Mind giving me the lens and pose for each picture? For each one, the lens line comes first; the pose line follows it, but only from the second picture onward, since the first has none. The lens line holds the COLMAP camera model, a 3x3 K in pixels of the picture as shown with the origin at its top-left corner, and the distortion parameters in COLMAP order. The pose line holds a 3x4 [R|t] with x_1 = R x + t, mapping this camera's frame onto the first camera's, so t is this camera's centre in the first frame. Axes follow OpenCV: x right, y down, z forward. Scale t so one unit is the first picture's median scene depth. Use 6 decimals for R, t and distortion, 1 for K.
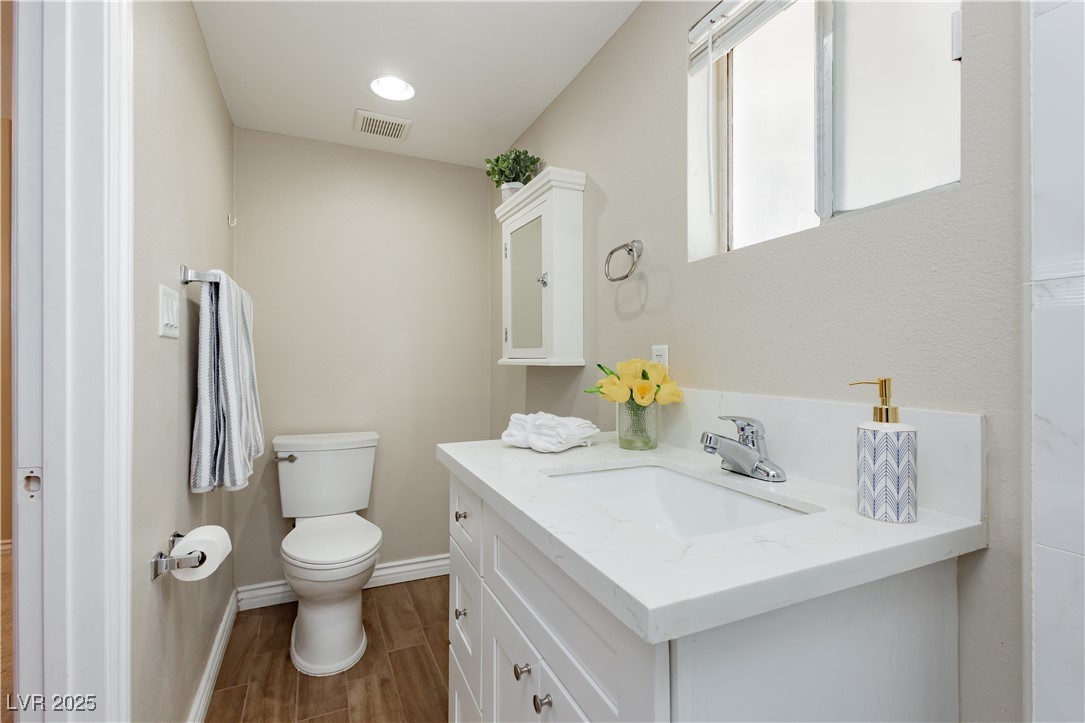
lens RADIAL K [[496.9, 0, 544.3], [0, 496.9, 358.7], [0, 0, 1]] dist [0.003502, -0.000048]
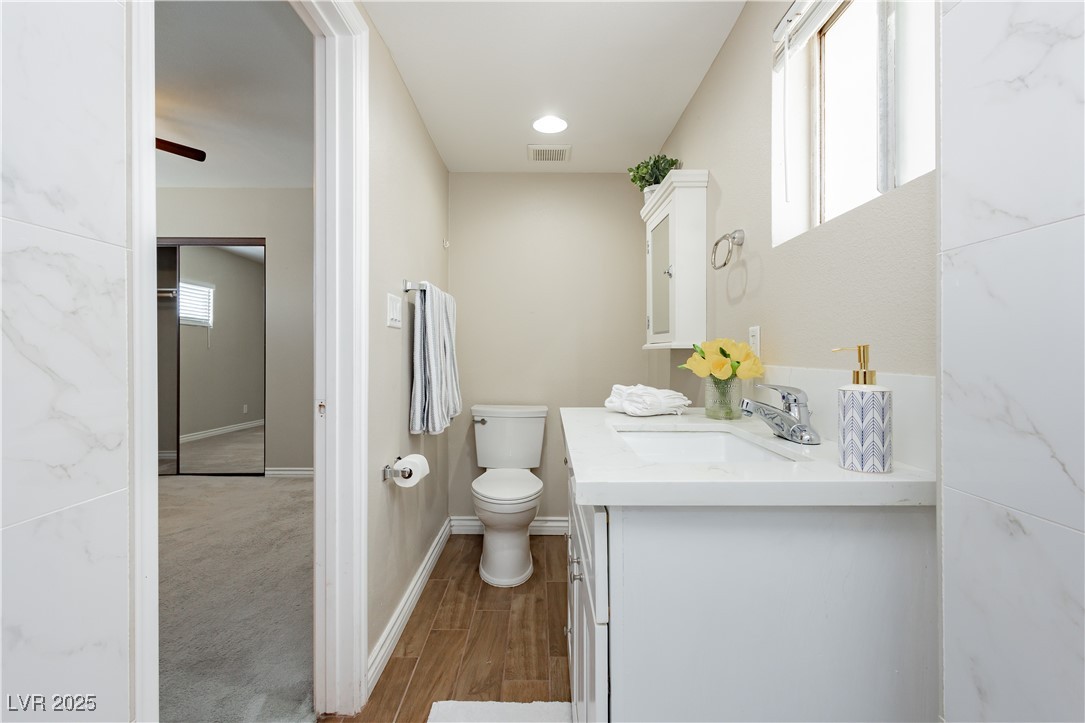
lens RADIAL K [[497.5, 0, 539.9], [0, 497.5, 354.9], [0, 0, 1]] dist [0.000383, -0.000011]
pose [[0.903674, 0.003248, -0.428210, 0.261943], [-0.002214, 0.999993, 0.002912, 0.030931], [0.428216, -0.001683, 0.903675, -0.161872]]
